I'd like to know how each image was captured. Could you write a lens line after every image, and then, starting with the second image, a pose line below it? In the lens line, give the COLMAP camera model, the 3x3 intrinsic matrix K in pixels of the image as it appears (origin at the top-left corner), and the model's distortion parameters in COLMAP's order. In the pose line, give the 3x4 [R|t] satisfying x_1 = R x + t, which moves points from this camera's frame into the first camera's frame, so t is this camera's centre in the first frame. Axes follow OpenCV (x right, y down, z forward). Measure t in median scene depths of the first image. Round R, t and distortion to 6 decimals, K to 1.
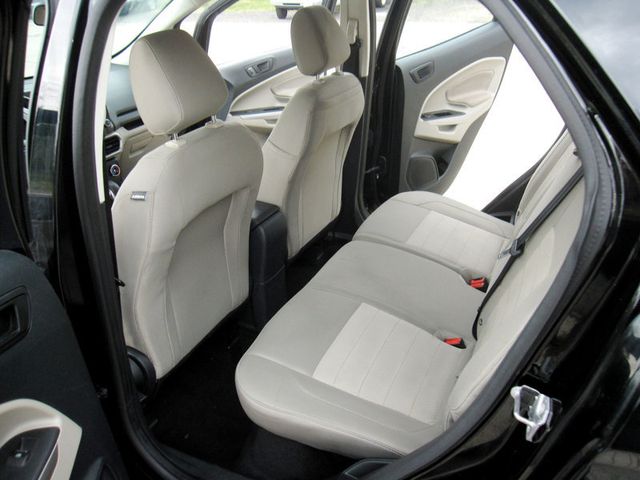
lens RADIAL K [[527.6, 0, 319.9], [0, 527.6, 238.7], [0, 0, 1]] dist [-0.067130, 0.025285]
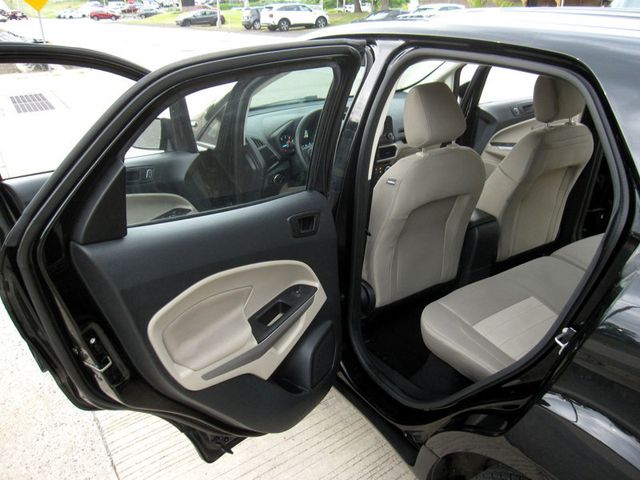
lens RADIAL K [[527.6, 0, 320.5], [0, 527.6, 241.0], [0, 0, 1]] dist [-0.067130, 0.025285]
pose [[0.853760, 0.225166, -0.469462, 0.218717], [-0.243963, 0.969549, 0.021352, 0.092185], [0.459974, 0.096302, 0.882694, -0.420212]]
